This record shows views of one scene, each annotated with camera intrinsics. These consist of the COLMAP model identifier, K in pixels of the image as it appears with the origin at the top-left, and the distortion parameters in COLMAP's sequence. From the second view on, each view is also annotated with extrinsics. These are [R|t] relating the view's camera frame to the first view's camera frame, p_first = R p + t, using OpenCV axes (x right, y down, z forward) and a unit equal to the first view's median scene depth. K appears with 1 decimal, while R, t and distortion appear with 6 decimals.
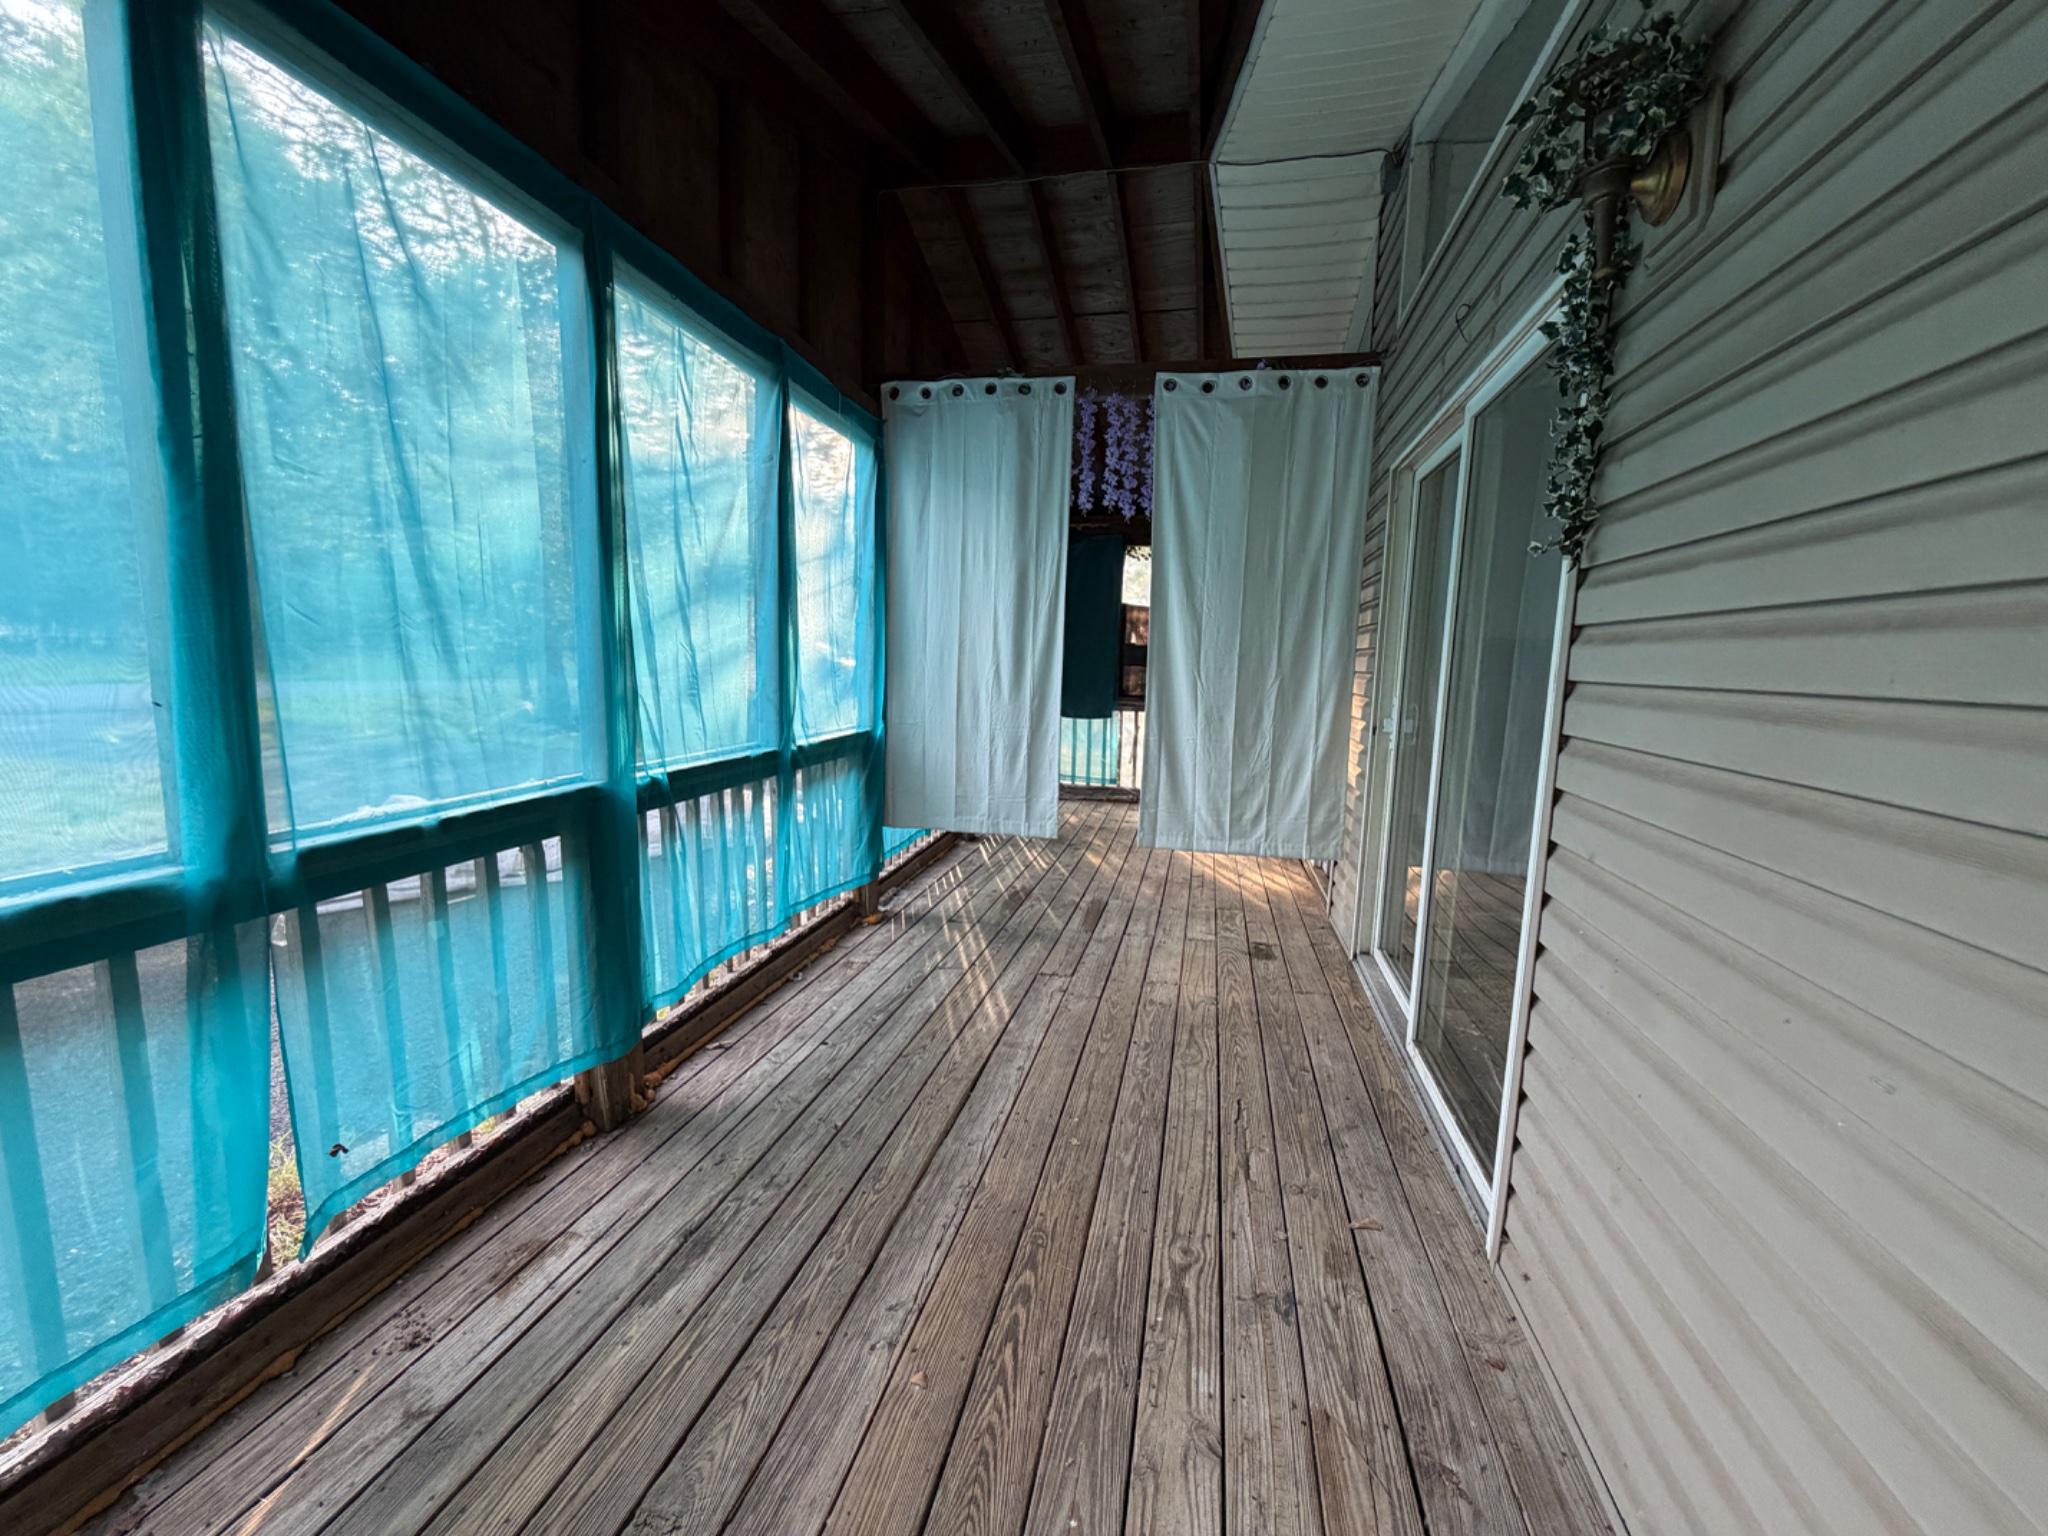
lens RADIAL K [[817.1, 0, 1029.1], [0, 817.1, 767.1], [0, 0, 1]] dist [0.000599, -0.000173]
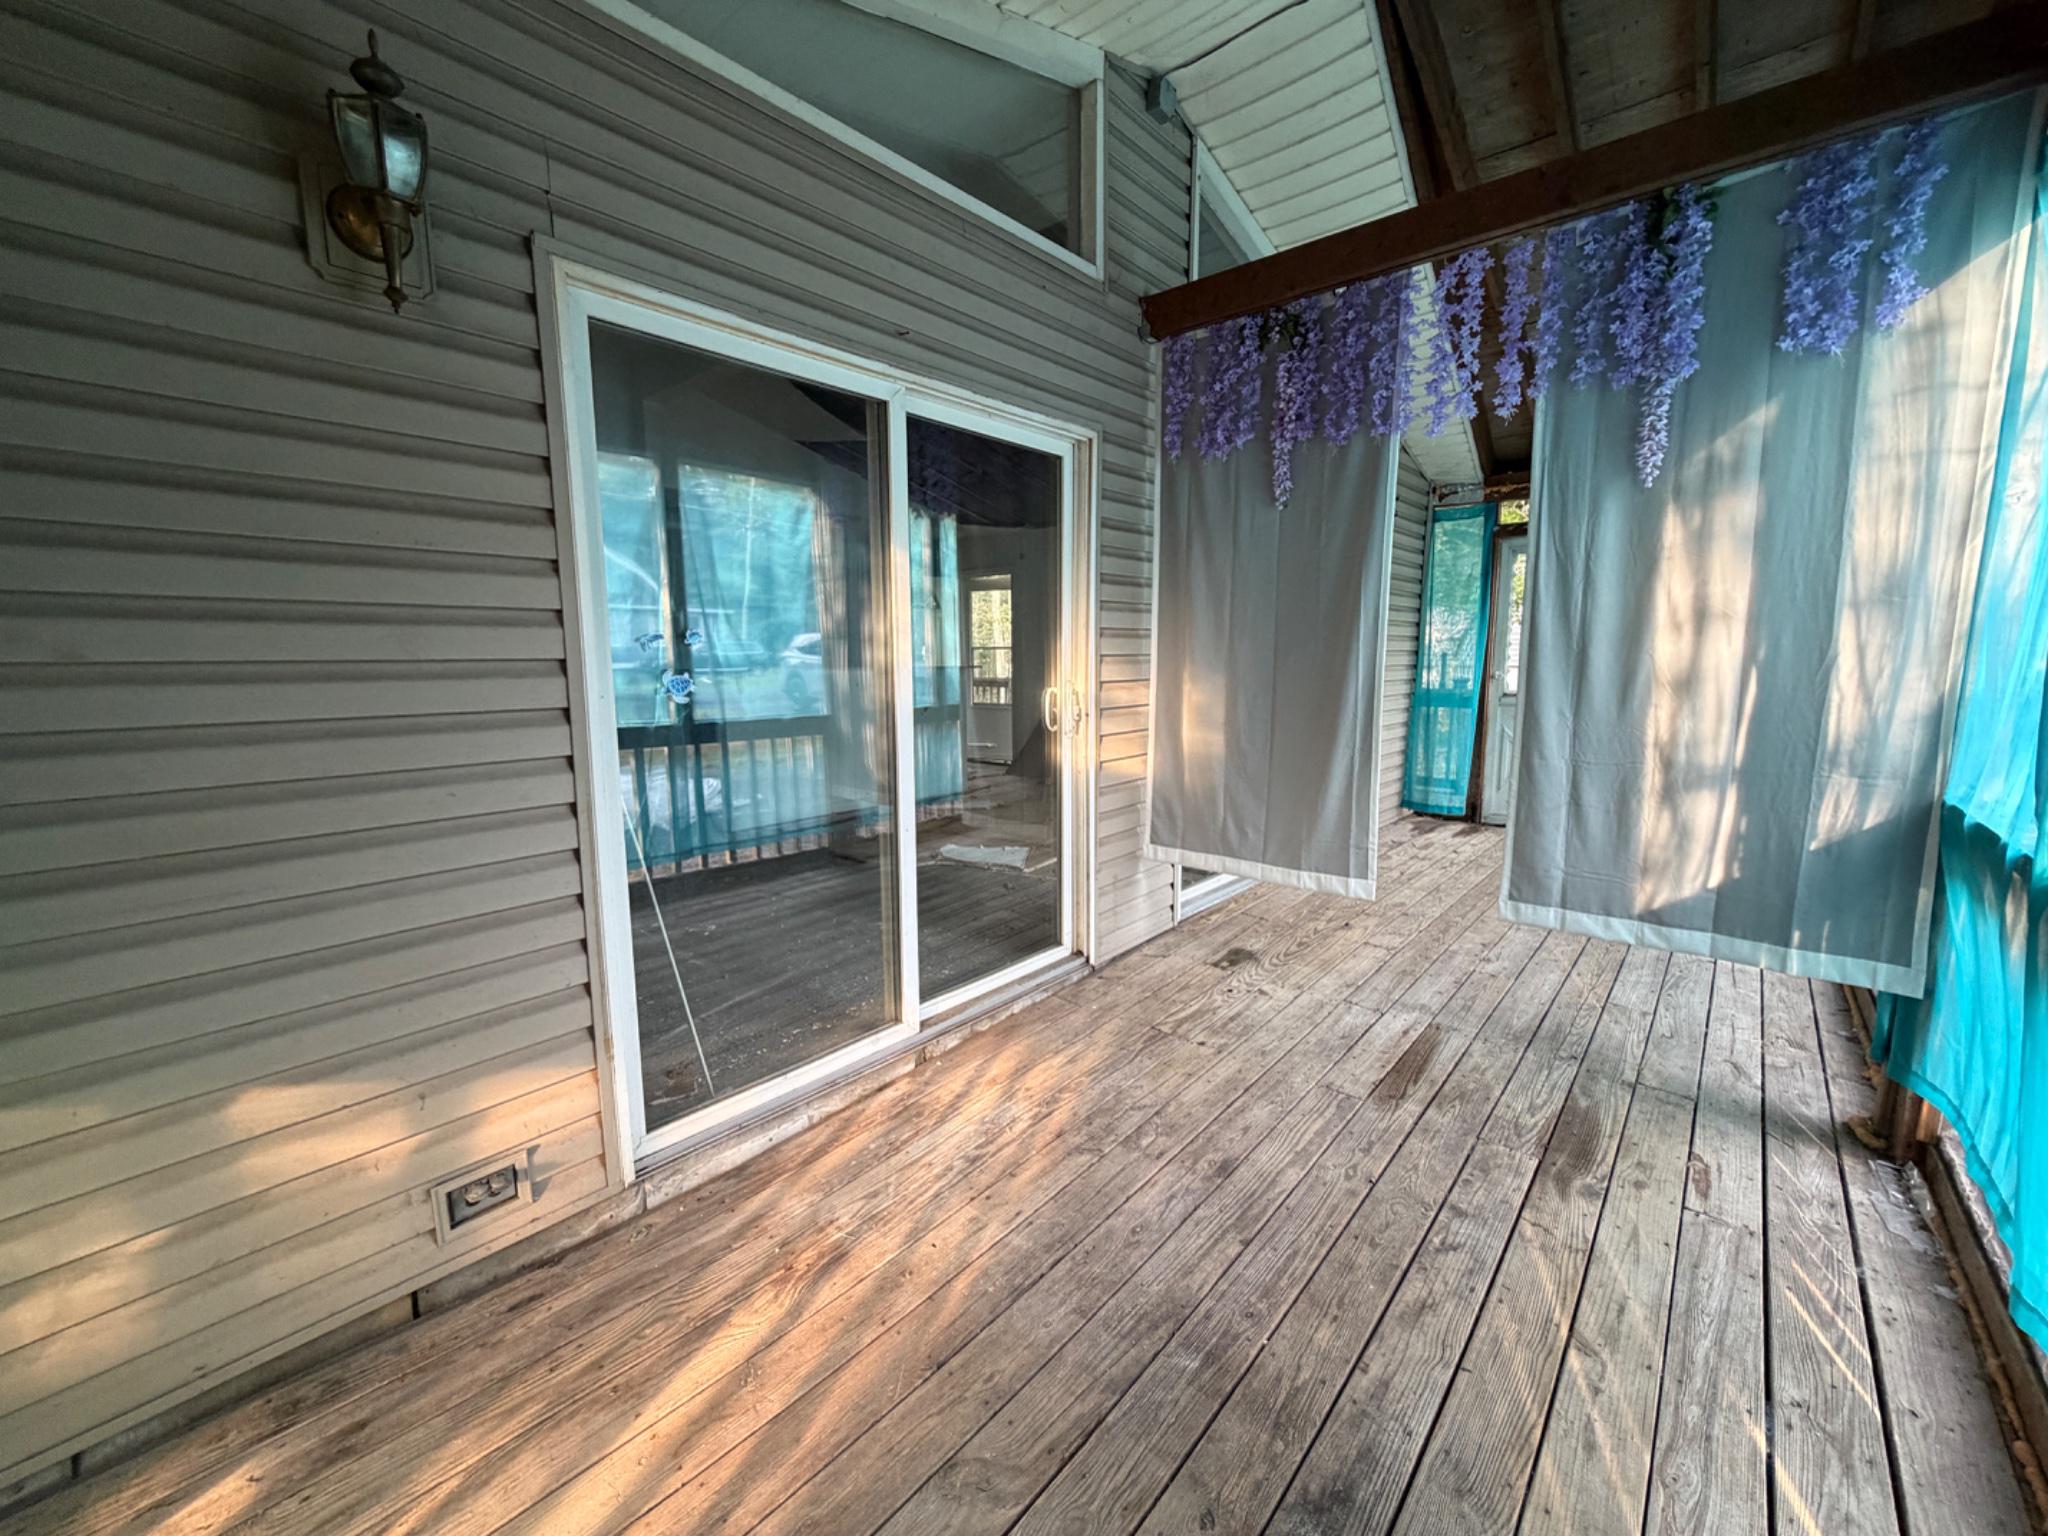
lens RADIAL K [[817.1, 0, 1029.1], [0, 817.1, 767.1], [0, 0, 1]] dist [0.000599, -0.000173]
pose [[-0.876101, -0.092022, 0.473265, 0.069750], [0.041235, 0.963718, 0.263719, -0.230770], [-0.480362, 0.250560, -0.840519, 1.797157]]
